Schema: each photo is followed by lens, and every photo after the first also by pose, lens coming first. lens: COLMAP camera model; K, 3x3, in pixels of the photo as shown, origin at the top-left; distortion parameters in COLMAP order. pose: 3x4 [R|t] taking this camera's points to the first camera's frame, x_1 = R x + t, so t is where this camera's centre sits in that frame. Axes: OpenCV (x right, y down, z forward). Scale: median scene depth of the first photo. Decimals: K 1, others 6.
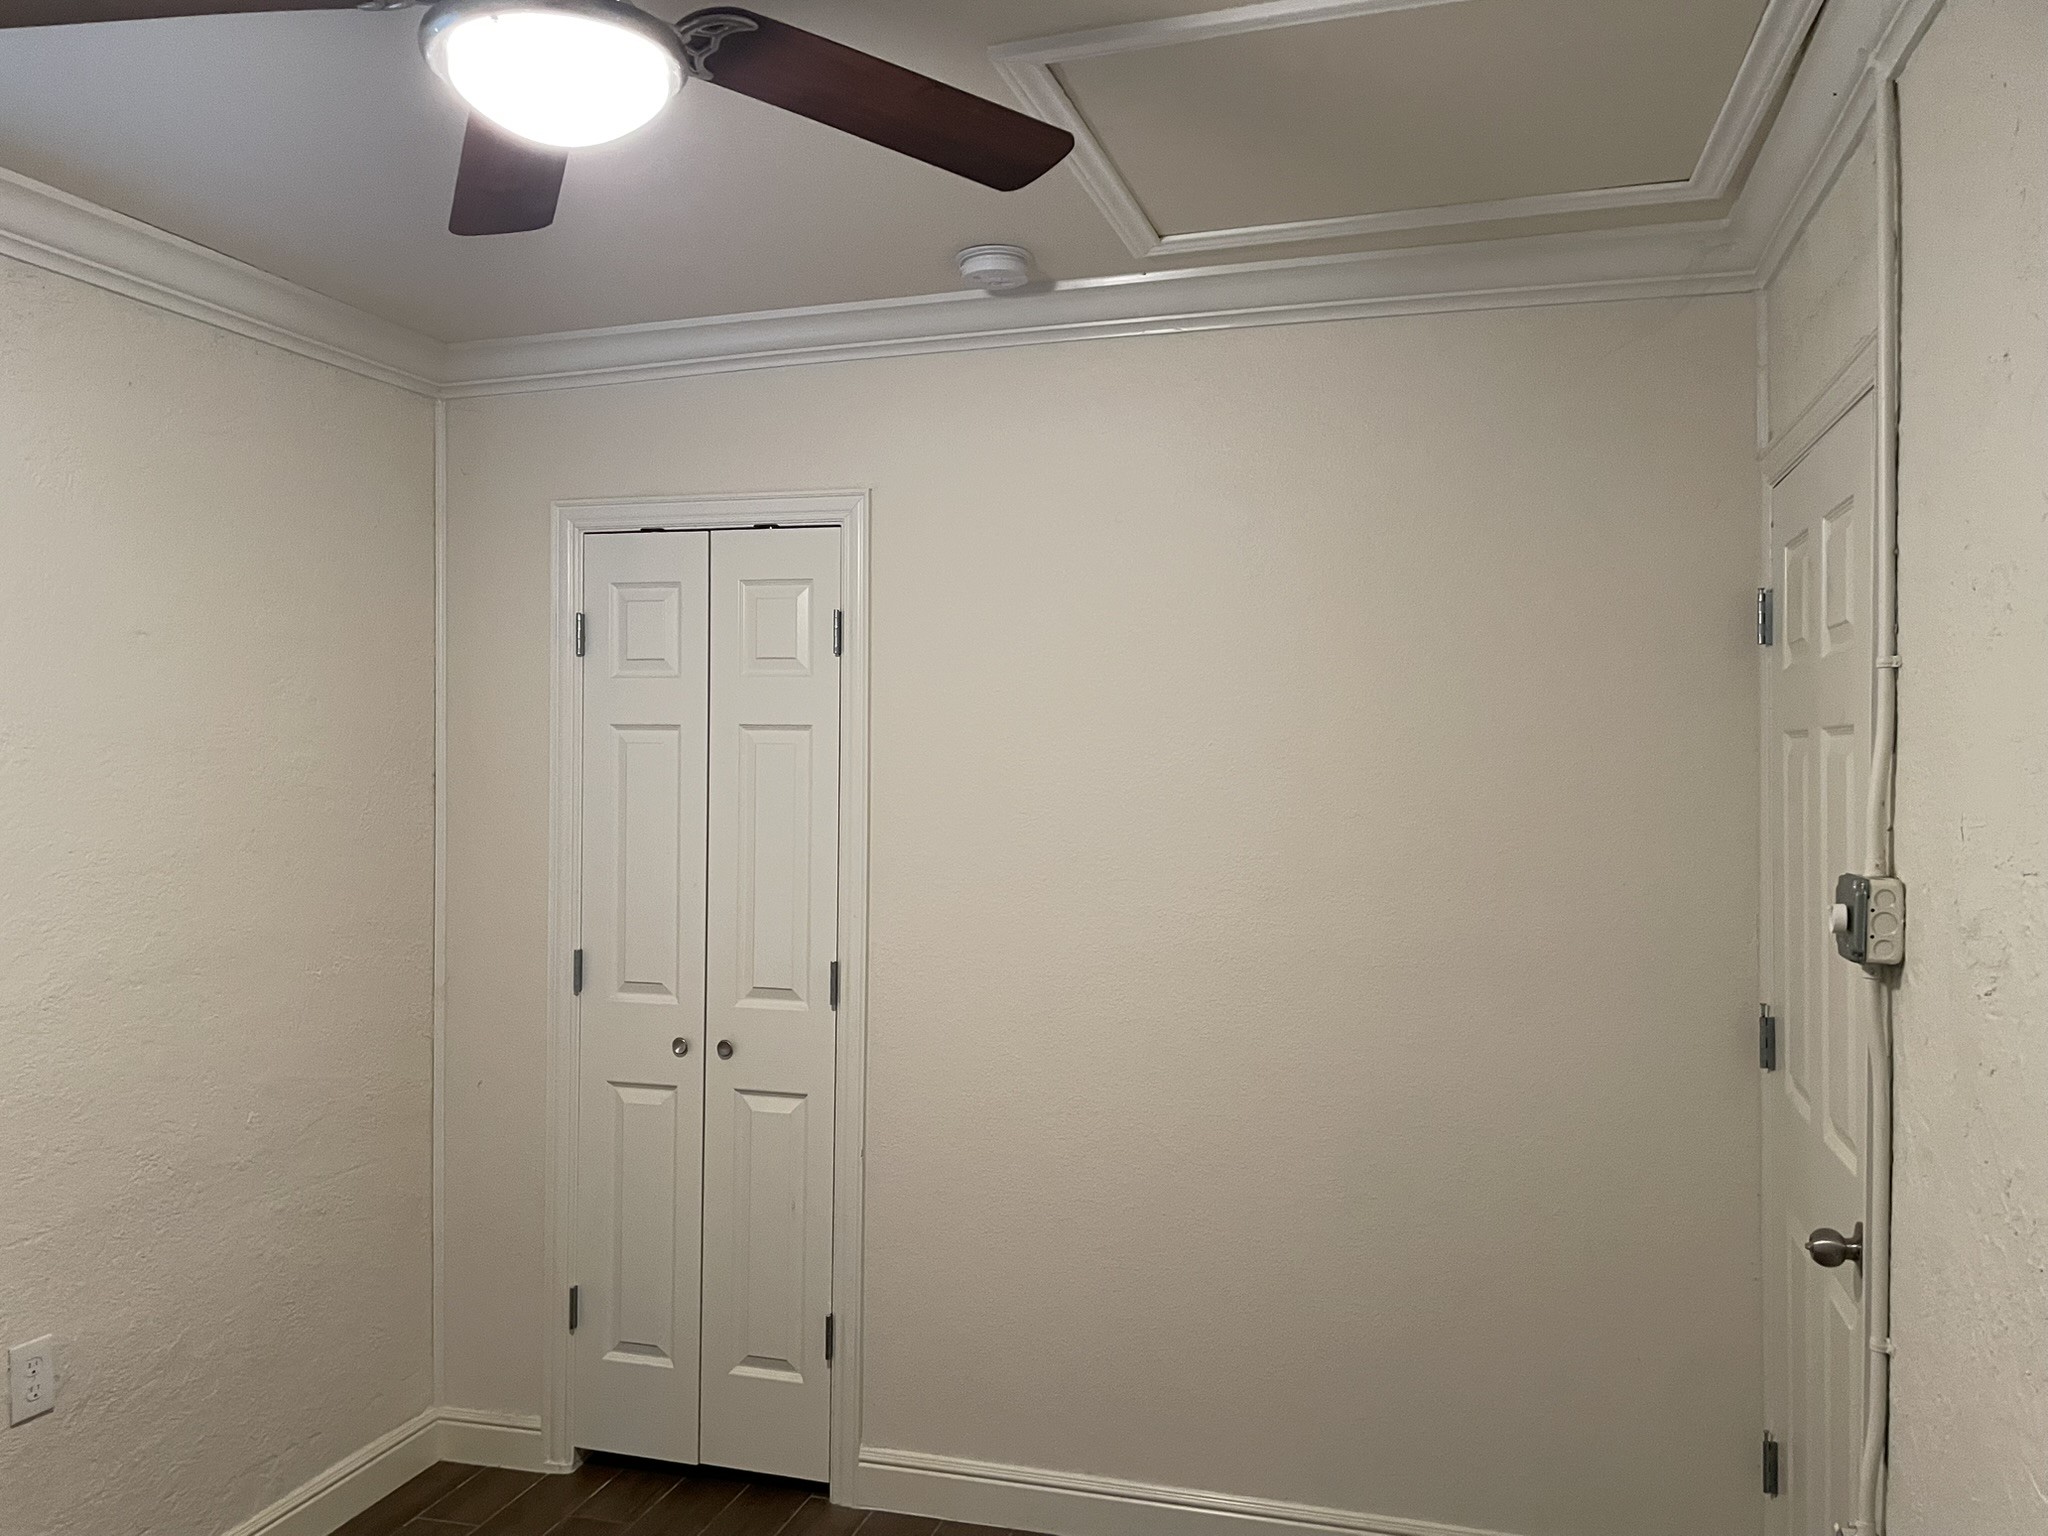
lens RADIAL K [[1553.8, 0, 1028.3], [0, 1553.8, 768.4], [0, 0, 1]] dist [0.085317, -0.109050]
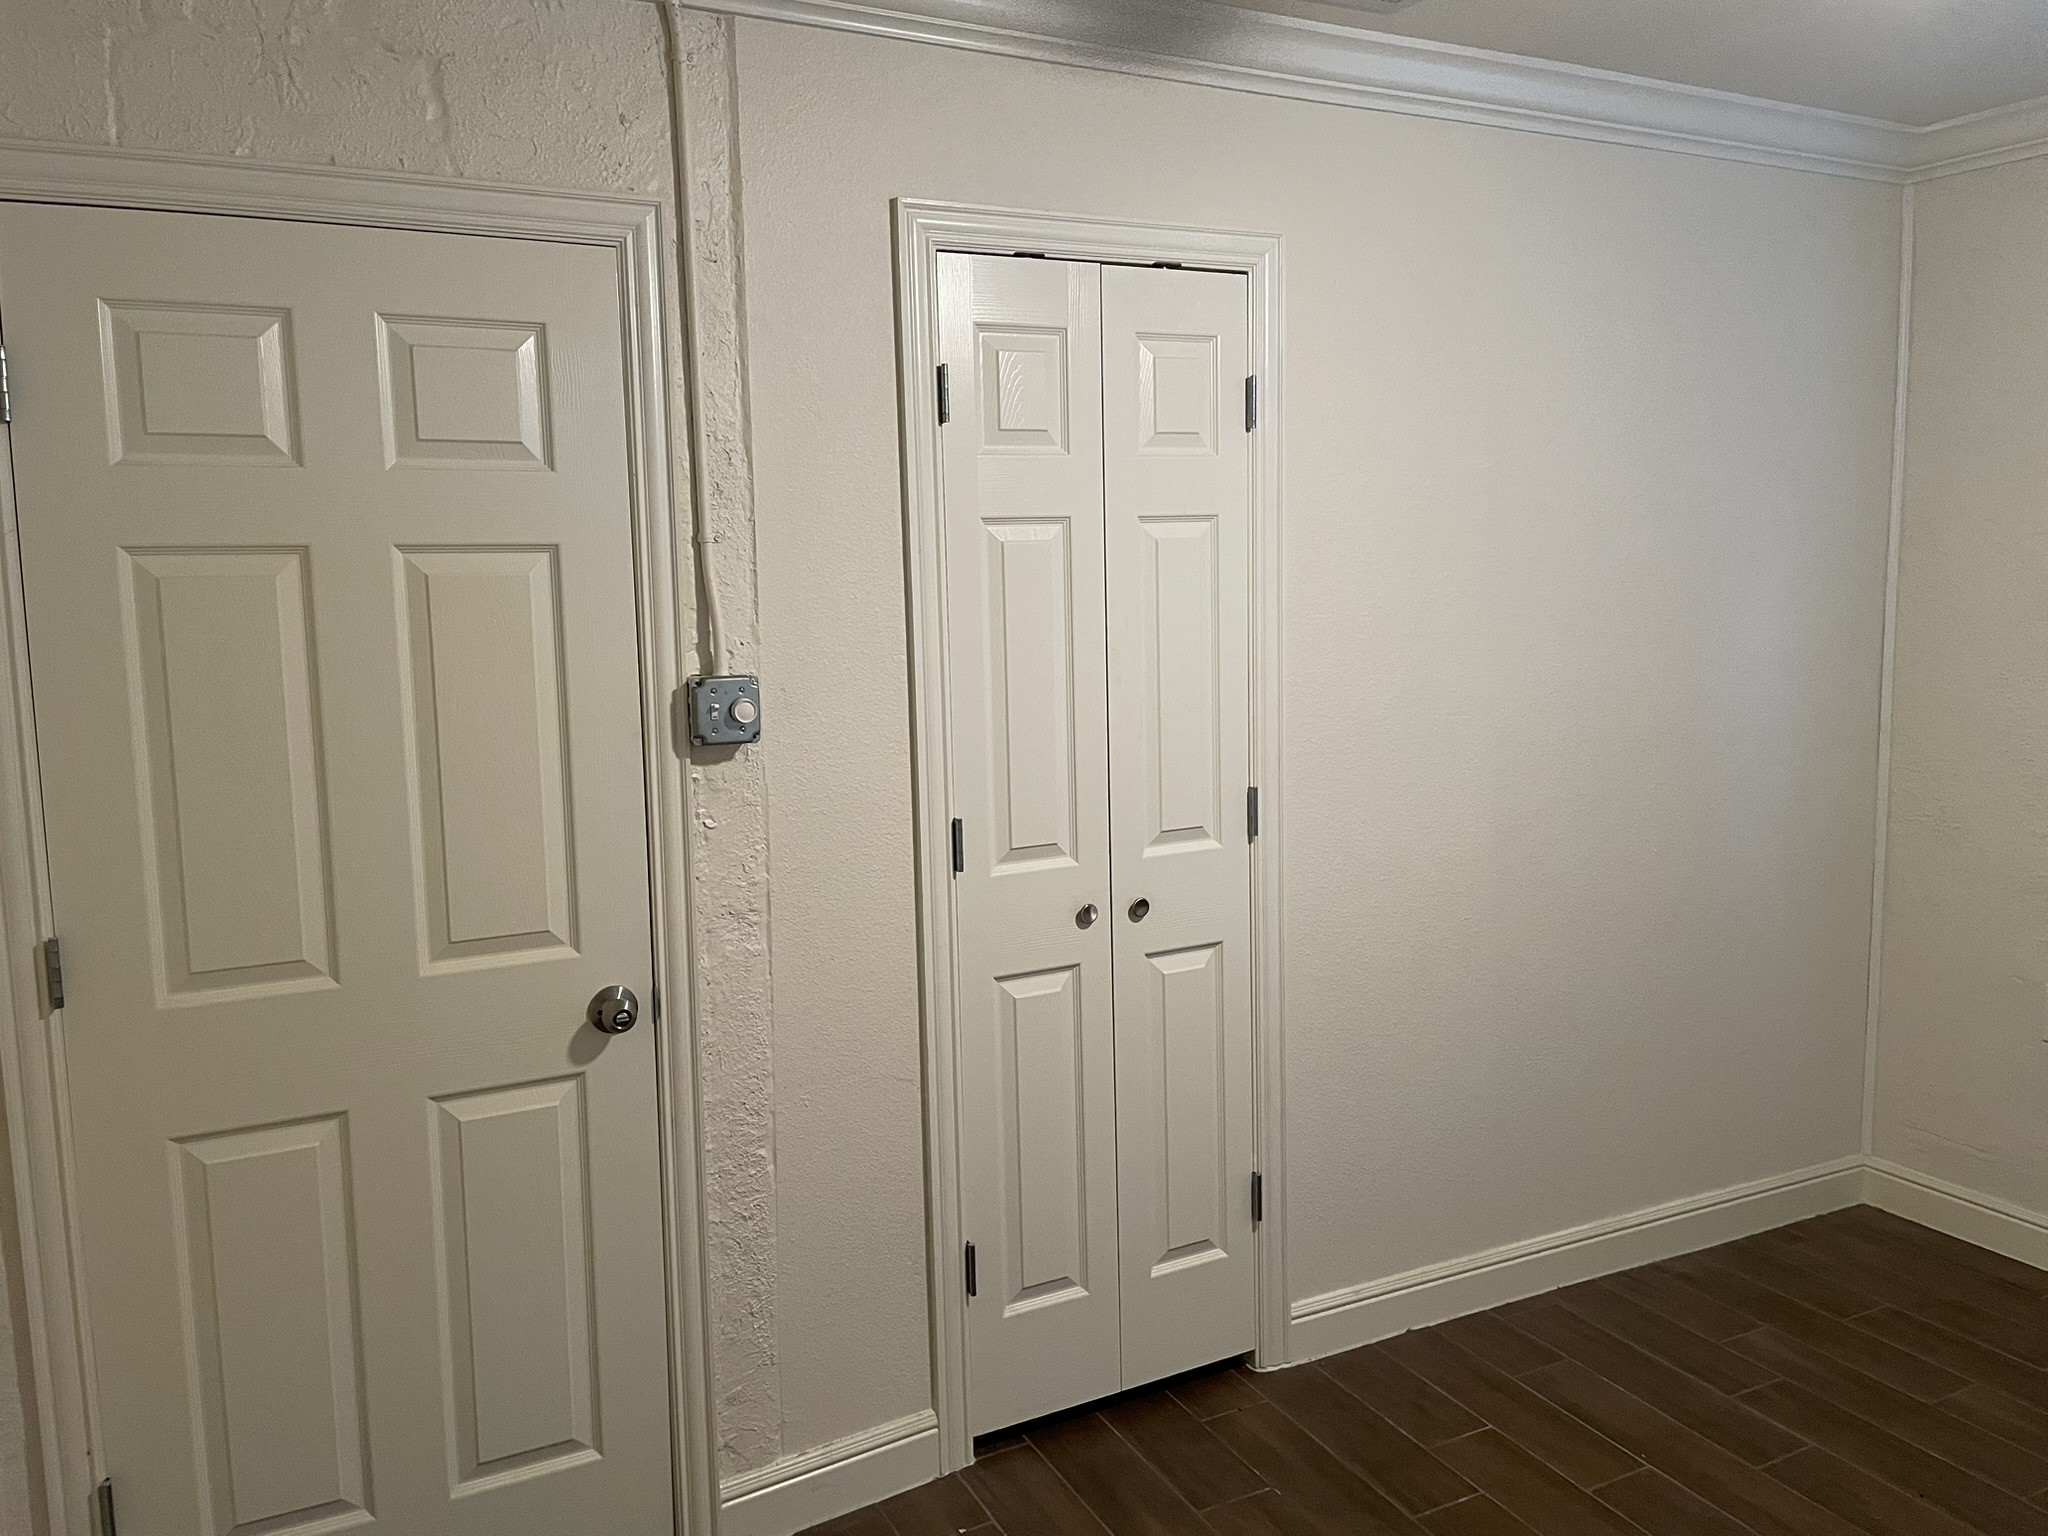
lens RADIAL K [[1553.8, 0, 1004.4], [0, 1553.8, 738.5], [0, 0, 1]] dist [0.085317, -0.109050]
pose [[0.753467, -0.100698, 0.649729, -0.777083], [0.029906, 0.992428, 0.119130, -0.011500], [-0.656806, -0.070329, 0.750773, 0.430090]]
